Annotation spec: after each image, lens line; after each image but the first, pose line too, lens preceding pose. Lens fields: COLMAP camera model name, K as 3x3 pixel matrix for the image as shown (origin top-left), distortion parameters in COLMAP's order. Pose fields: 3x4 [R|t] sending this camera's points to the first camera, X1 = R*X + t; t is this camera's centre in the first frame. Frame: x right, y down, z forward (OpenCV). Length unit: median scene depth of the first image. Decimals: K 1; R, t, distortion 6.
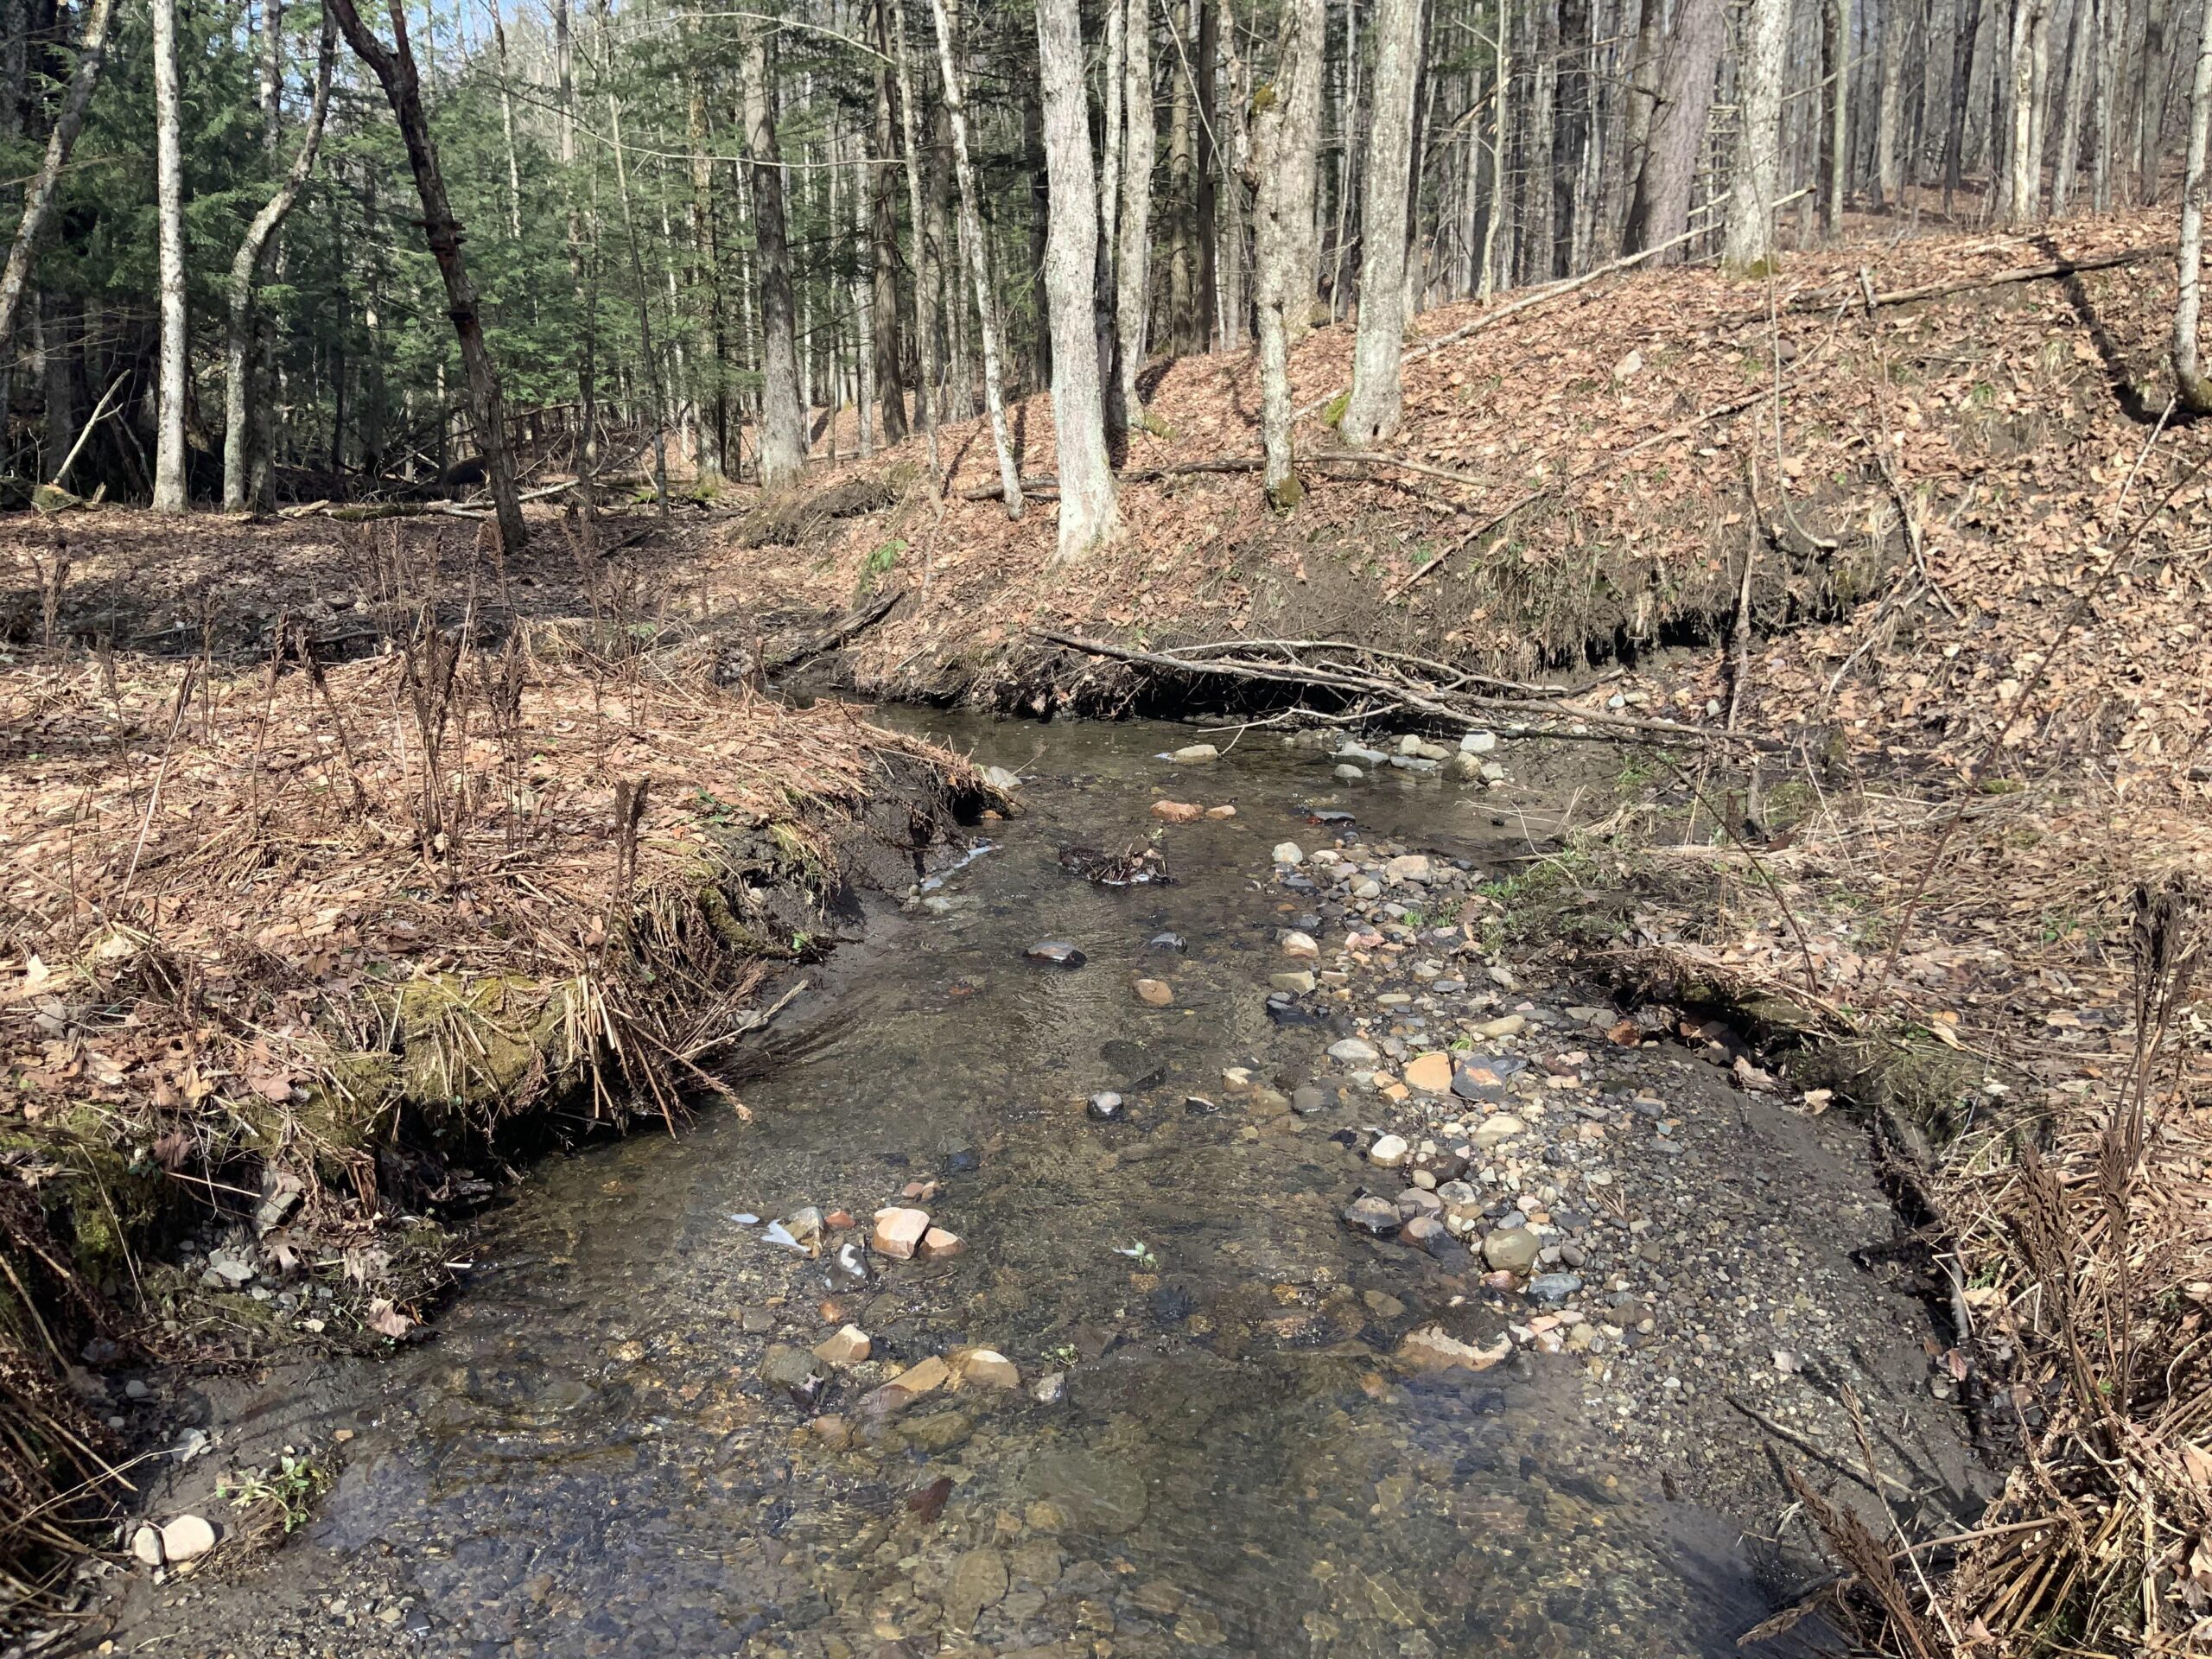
lens RADIAL K [[1838.9, 0, 1062.2], [0, 1838.9, 832.0], [0, 0, 1]] dist [0.104889, -0.200680]
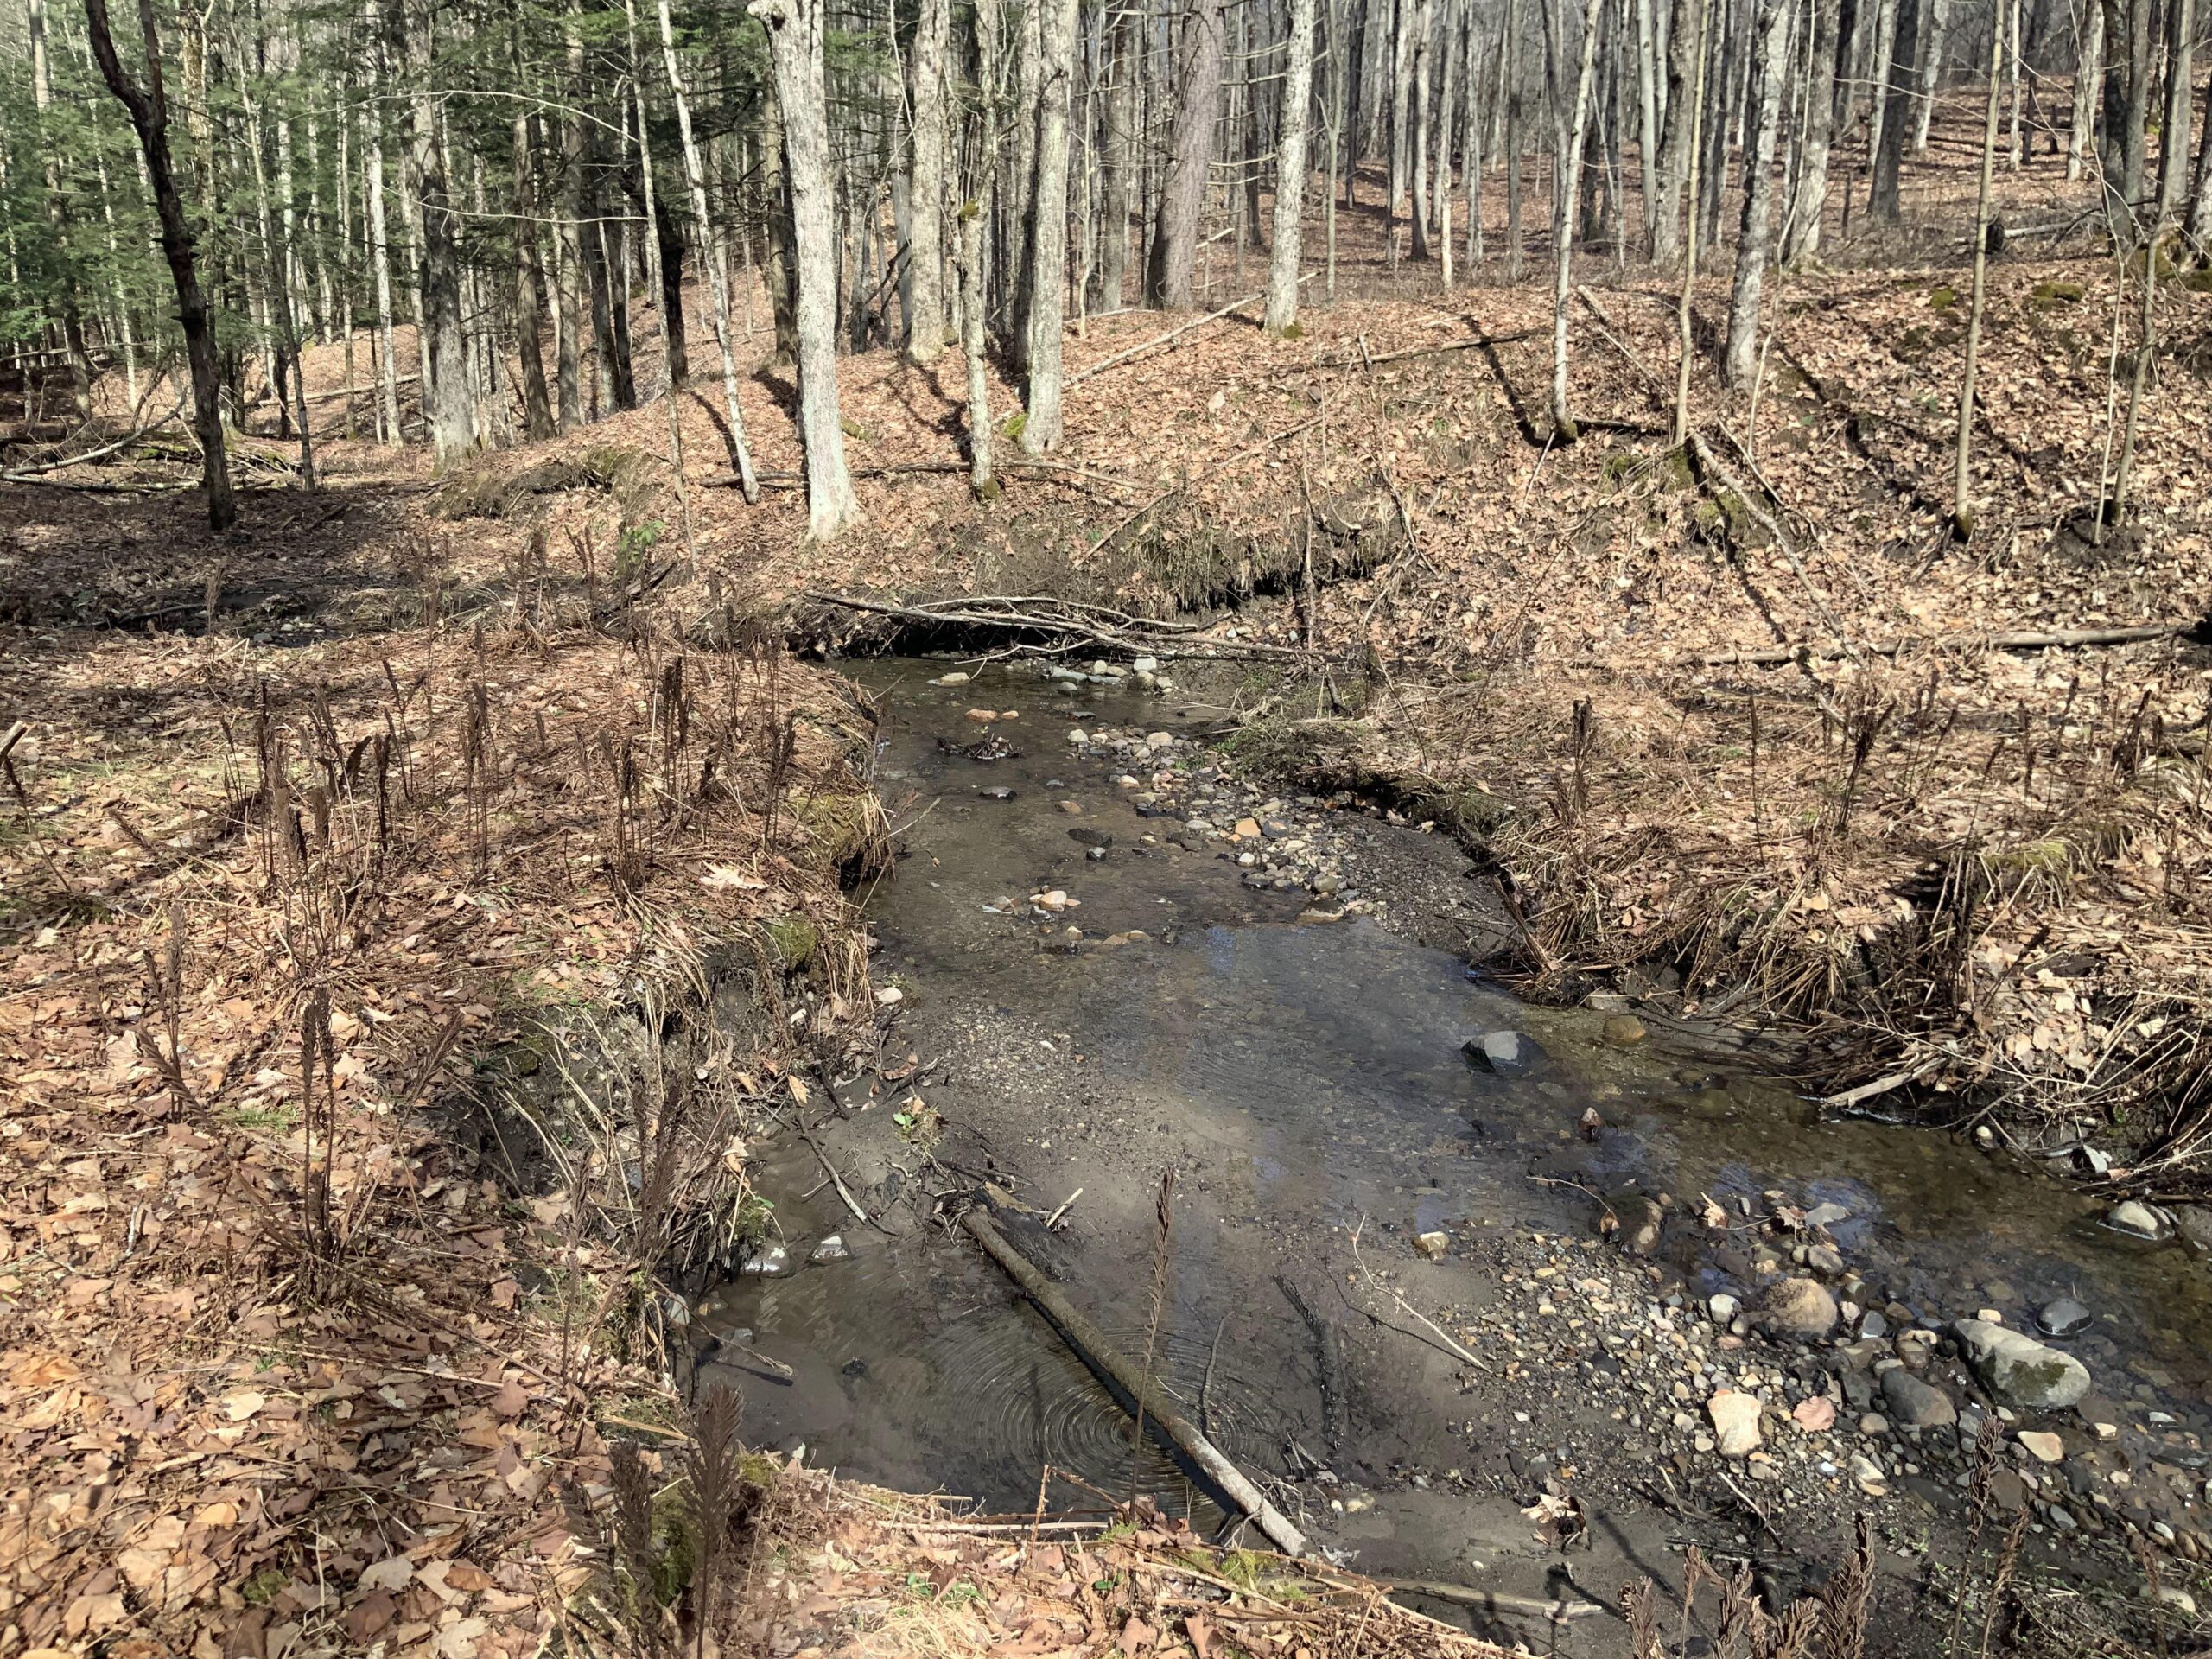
lens RADIAL K [[1838.9, 0, 1062.2], [0, 1838.9, 832.0], [0, 0, 1]] dist [0.104889, -0.200680]
pose [[0.957346, -0.062075, 0.282199, -0.261058], [0.052466, 0.997760, 0.041489, 0.020906], [-0.284142, -0.024914, 0.958458, -0.393231]]
